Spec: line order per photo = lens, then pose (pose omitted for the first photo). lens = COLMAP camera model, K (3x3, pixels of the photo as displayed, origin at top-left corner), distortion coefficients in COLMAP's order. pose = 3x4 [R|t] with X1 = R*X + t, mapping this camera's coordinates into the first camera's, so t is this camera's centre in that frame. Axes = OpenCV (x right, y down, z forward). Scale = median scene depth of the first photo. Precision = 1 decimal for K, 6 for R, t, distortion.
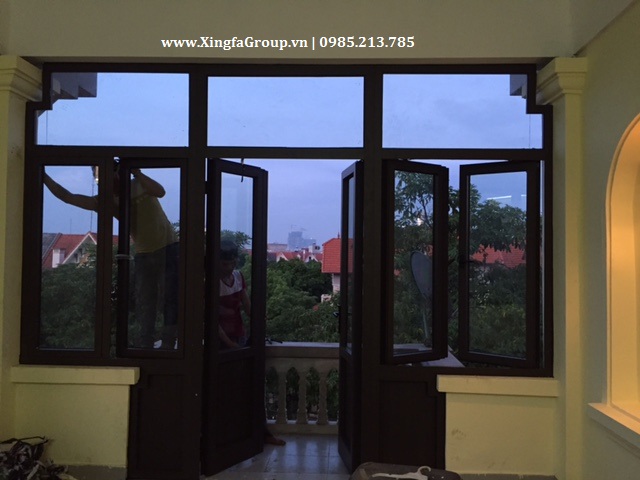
lens RADIAL K [[549.2, 0, 320.0], [0, 549.2, 240.0], [0, 0, 1]] dist [0.082452, -0.122877]
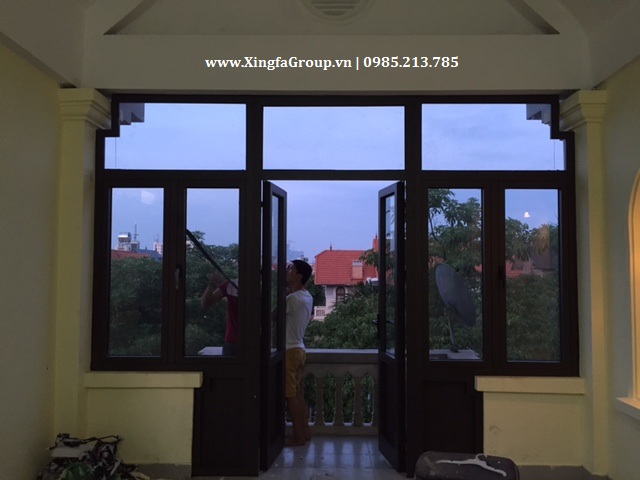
lens RADIAL K [[549.2, 0, 320.0], [0, 549.2, 240.0], [0, 0, 1]] dist [0.082452, -0.122877]
pose [[0.999736, -0.006974, 0.021879, -0.116073], [0.007440, 0.999746, -0.021266, -0.004929], [-0.021725, 0.021423, 0.999534, -0.098276]]
